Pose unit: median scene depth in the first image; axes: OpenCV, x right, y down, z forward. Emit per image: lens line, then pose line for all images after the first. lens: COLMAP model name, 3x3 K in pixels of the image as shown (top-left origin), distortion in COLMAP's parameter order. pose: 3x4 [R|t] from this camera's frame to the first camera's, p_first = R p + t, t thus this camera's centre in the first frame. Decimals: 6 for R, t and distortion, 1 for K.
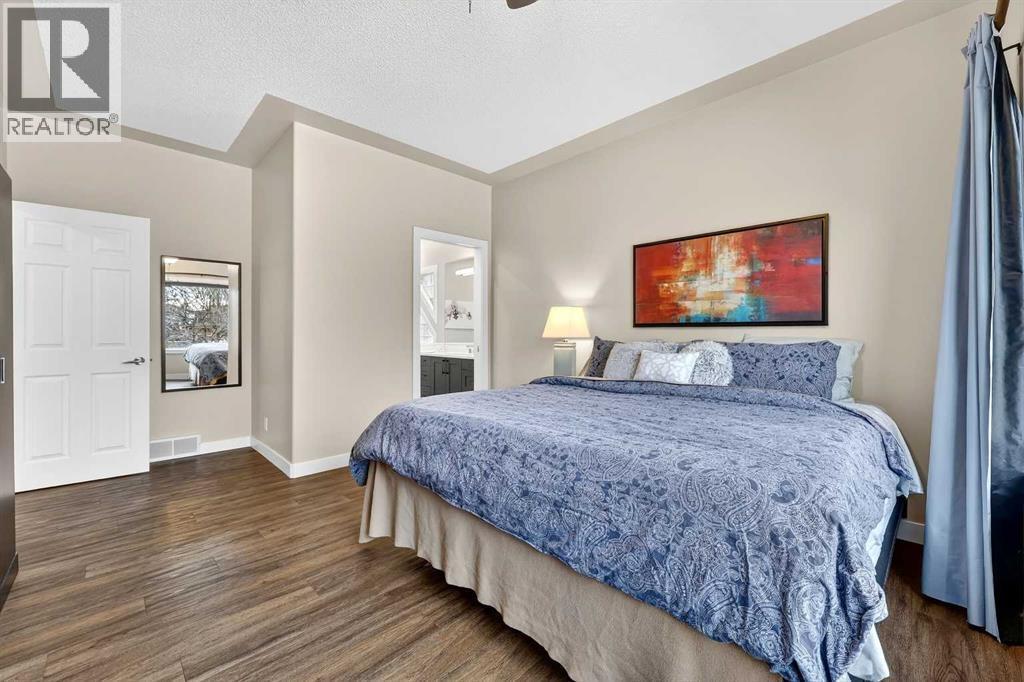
lens RADIAL K [[414.8, 0, 518.1], [0, 414.8, 332.7], [0, 0, 1]] dist [-0.001943, 0.000371]
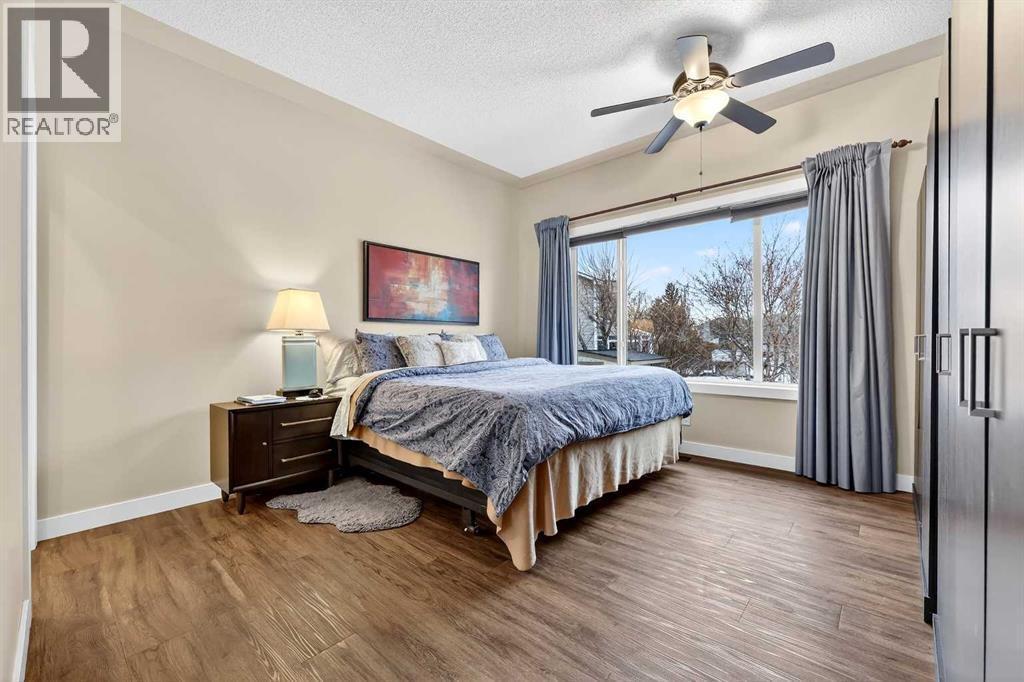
lens RADIAL K [[414.8, 0, 518.2], [0, 414.8, 342.8], [0, 0, 1]] dist [-0.001943, 0.000371]
pose [[-0.063682, -0.008828, 0.997931, -0.868810], [0.000587, 0.999960, 0.008883, 0.035608], [-0.997970, 0.001152, -0.063674, 0.777126]]
